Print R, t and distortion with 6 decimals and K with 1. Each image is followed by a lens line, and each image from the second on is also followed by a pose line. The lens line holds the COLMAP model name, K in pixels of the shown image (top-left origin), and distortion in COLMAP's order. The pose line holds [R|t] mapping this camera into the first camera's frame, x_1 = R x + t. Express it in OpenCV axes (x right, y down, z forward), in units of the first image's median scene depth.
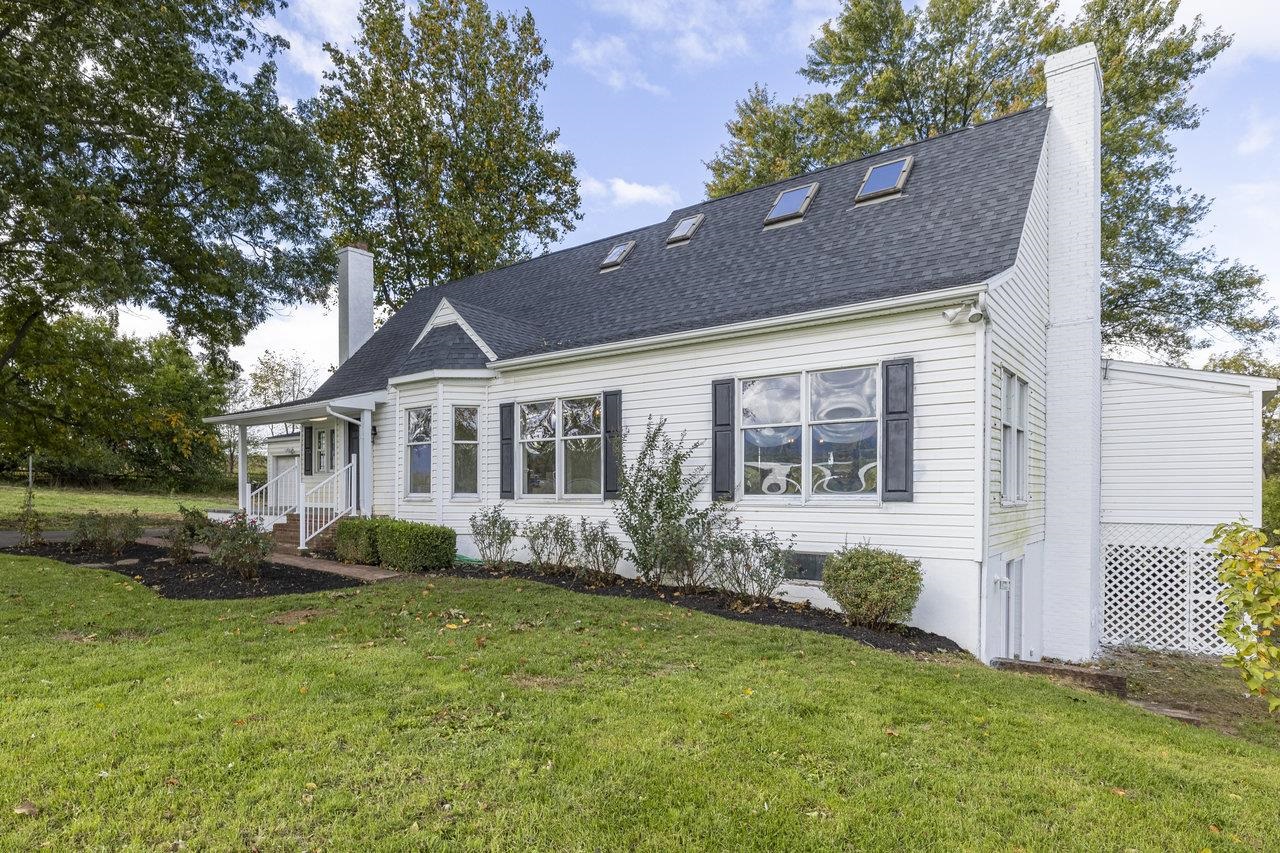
lens RADIAL K [[639.7, 0, 572.3], [0, 639.7, 496.6], [0, 0, 1]] dist [0.002323, -0.022048]
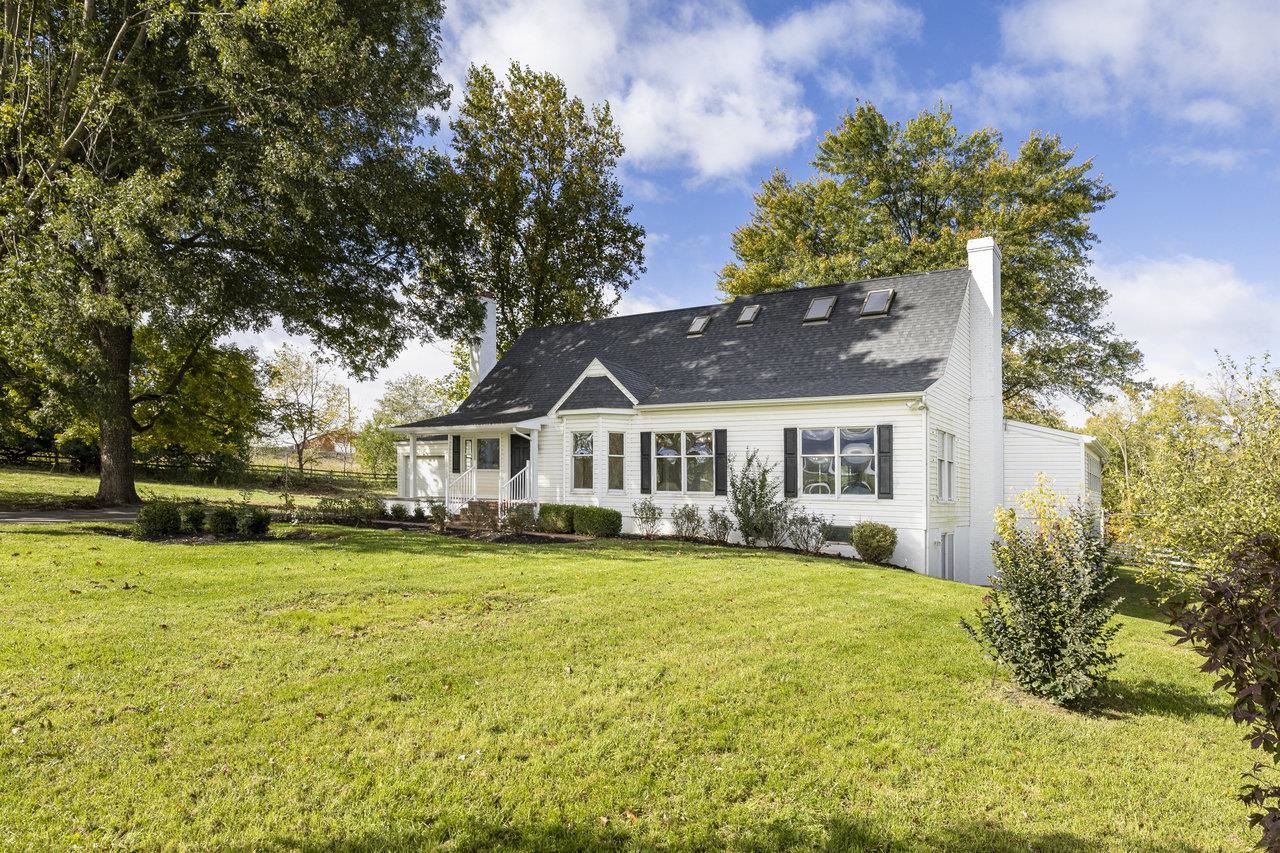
lens RADIAL K [[674.9, 0, 640.0], [0, 674.9, 426.5], [0, 0, 1]] dist [0.000164, 0.000267]
pose [[0.993245, 0.036280, 0.110221, -0.330776], [-0.024198, 0.993743, -0.109038, 0.022162], [-0.113487, 0.105634, 0.987908, -0.685242]]
